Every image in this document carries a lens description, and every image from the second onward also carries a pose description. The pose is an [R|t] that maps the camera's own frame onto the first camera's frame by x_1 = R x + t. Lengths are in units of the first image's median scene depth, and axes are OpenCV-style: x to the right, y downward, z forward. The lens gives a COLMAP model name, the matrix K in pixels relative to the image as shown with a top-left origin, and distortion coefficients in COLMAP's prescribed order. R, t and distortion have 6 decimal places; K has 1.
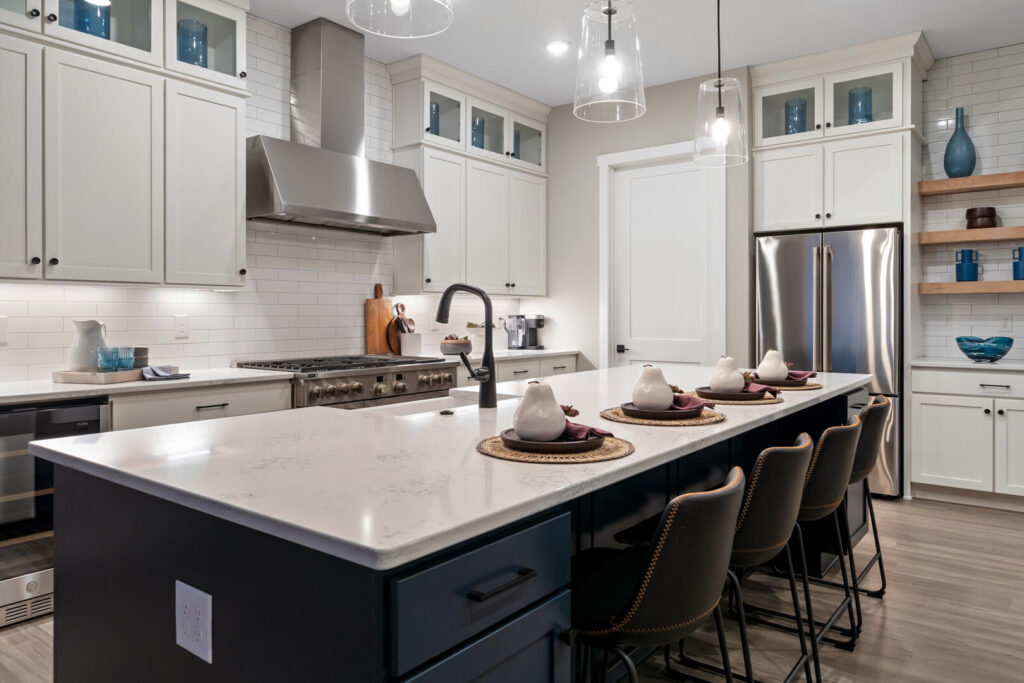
lens RADIAL K [[697.1, 0, 515.8], [0, 697.1, 318.1], [0, 0, 1]] dist [0.000803, -0.000550]
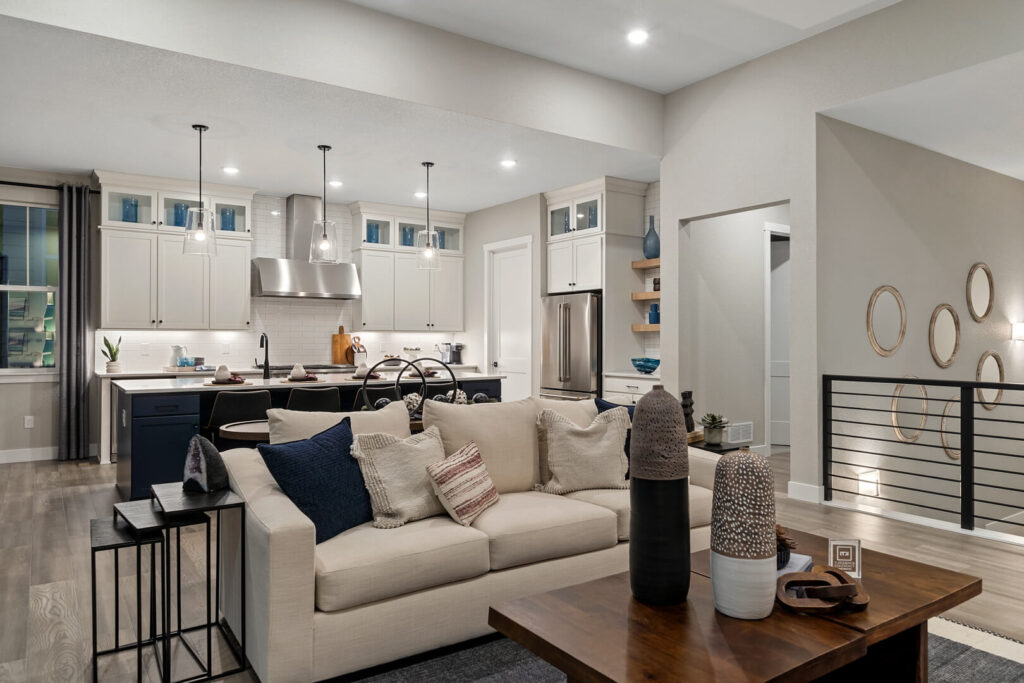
lens RADIAL K [[700.5, 0, 514.4], [0, 700.5, 337.6], [0, 0, 1]] dist [-0.000648, 0.001042]
pose [[0.950132, 0.003235, -0.311830, 0.810108], [-0.005337, 0.999968, -0.005889, -0.010113], [0.311801, 0.007260, 0.950120, -0.604261]]
